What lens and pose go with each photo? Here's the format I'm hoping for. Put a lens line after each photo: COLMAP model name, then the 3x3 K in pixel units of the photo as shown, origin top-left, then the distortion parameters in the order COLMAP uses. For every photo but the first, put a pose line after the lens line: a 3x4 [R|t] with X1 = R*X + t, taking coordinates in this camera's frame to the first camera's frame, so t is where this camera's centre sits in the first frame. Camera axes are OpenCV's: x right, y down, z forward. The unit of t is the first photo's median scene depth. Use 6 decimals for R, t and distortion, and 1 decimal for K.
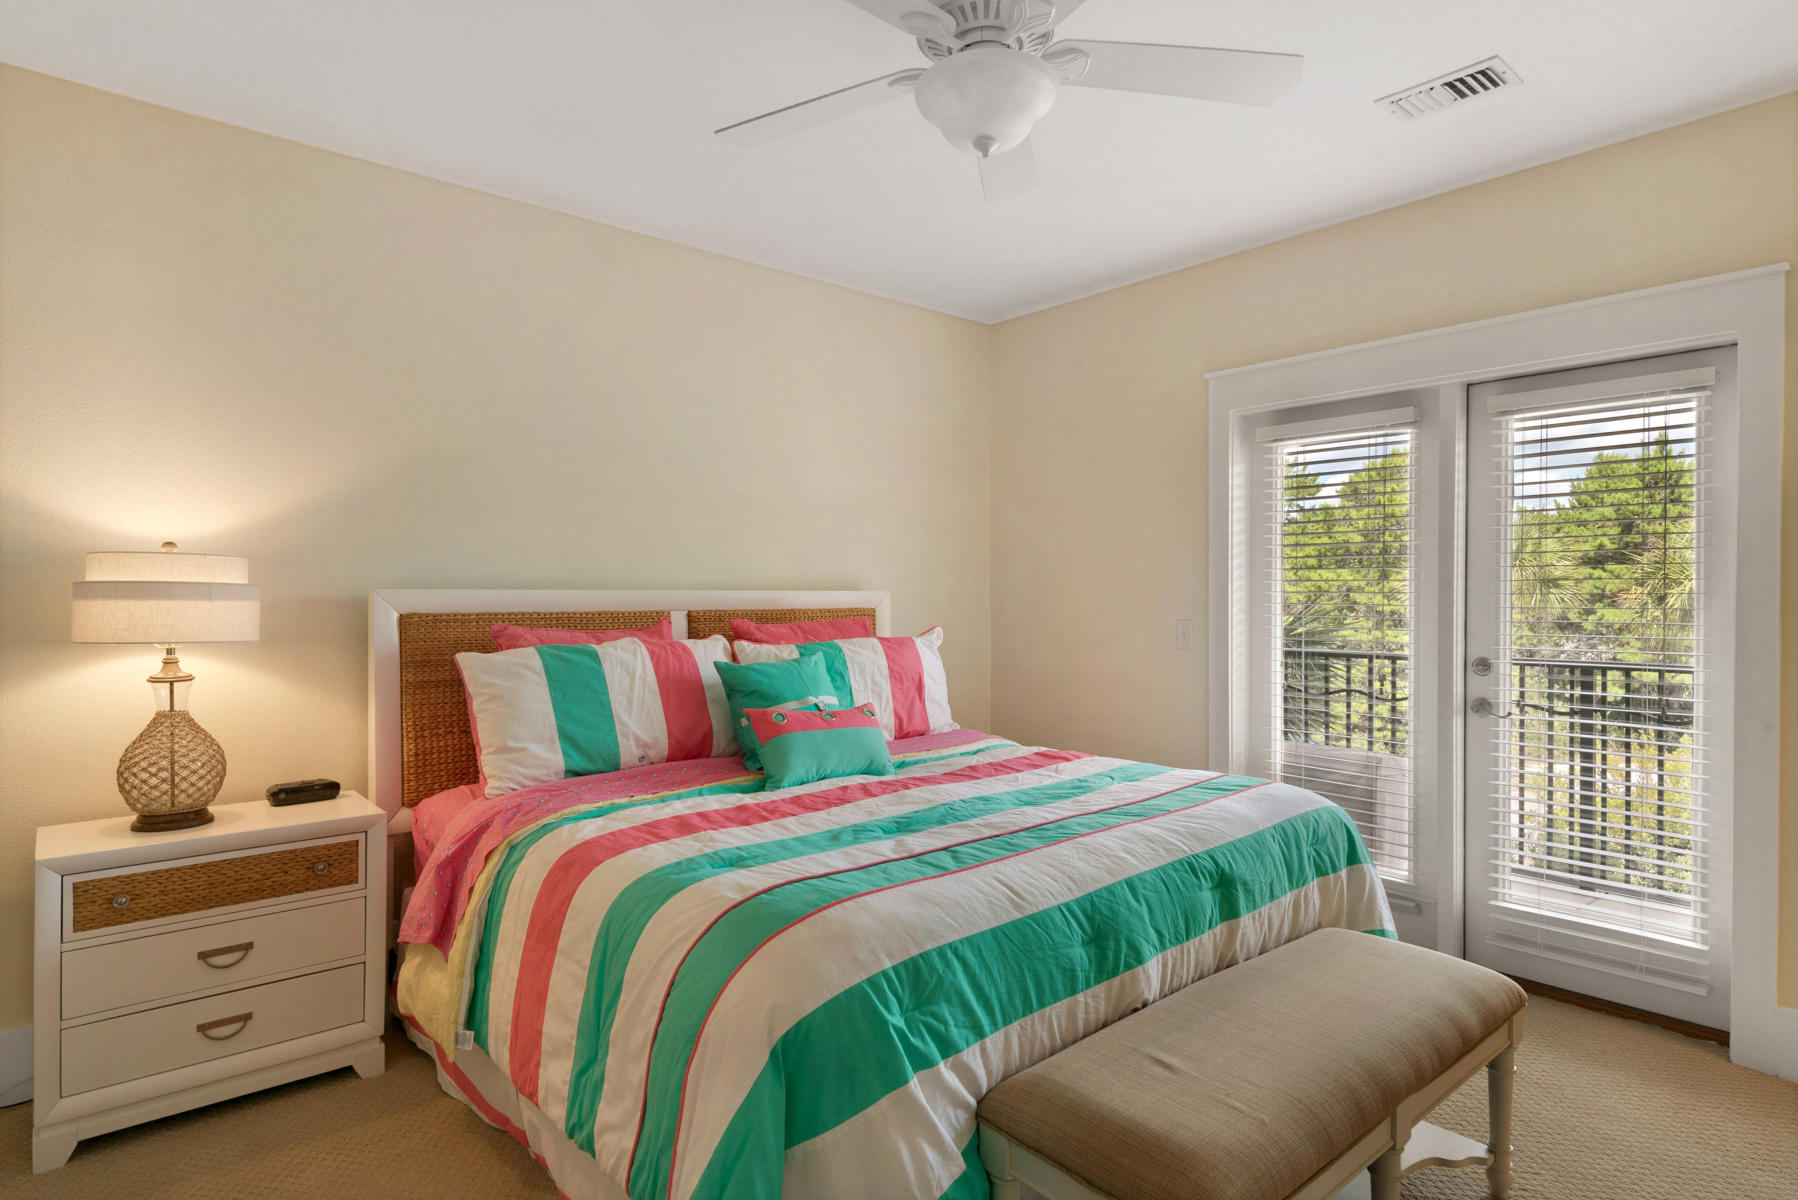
lens RADIAL K [[963.2, 0, 899.0], [0, 963.2, 600.0], [0, 0, 1]] dist [0.050741, -0.046673]
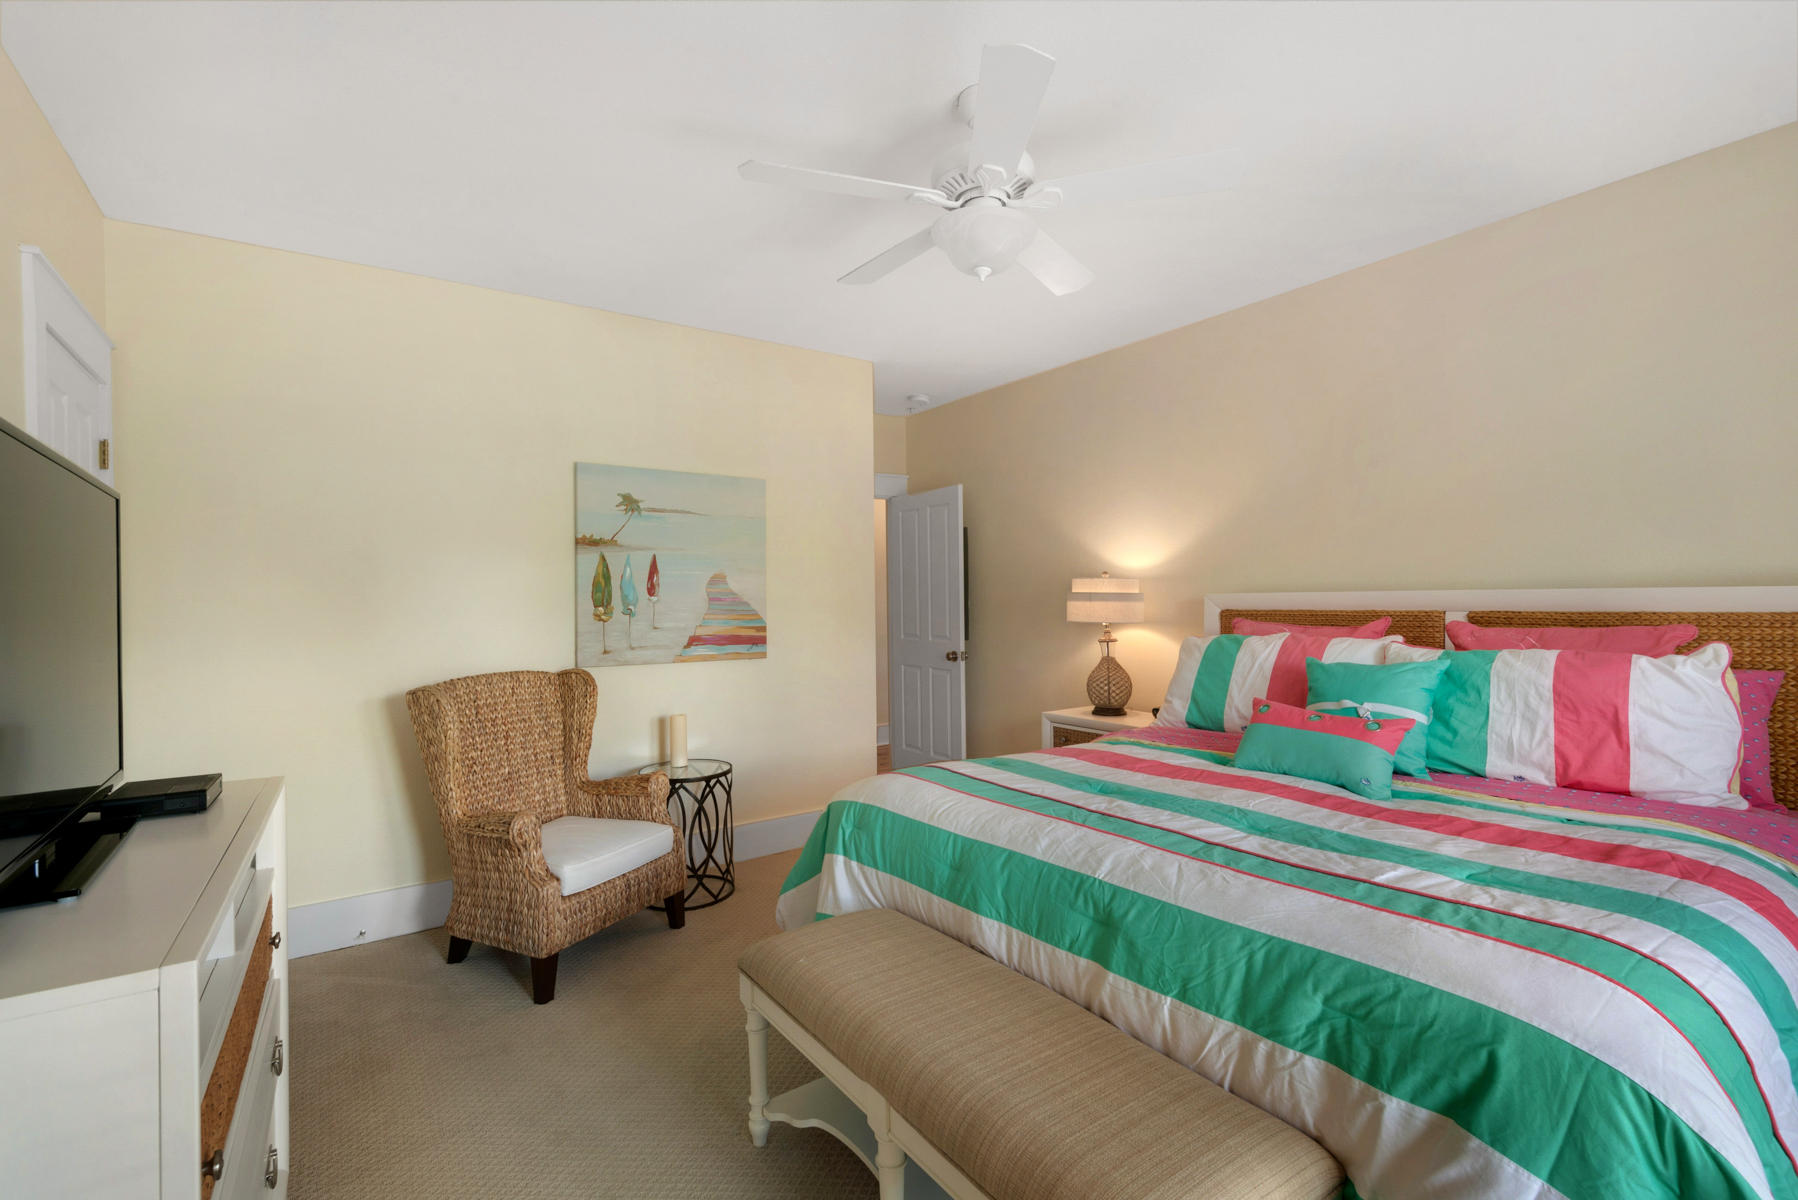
lens RADIAL K [[823.1, 0, 899.0], [0, 823.1, 600.0], [0, 0, 1]] dist [-0.000344, -0.000130]
pose [[-0.120000, 0.001979, -0.992772, 1.039358], [0.005989, 0.999981, 0.001269, -0.006750], [0.992756, -0.005794, -0.120009, 0.851053]]
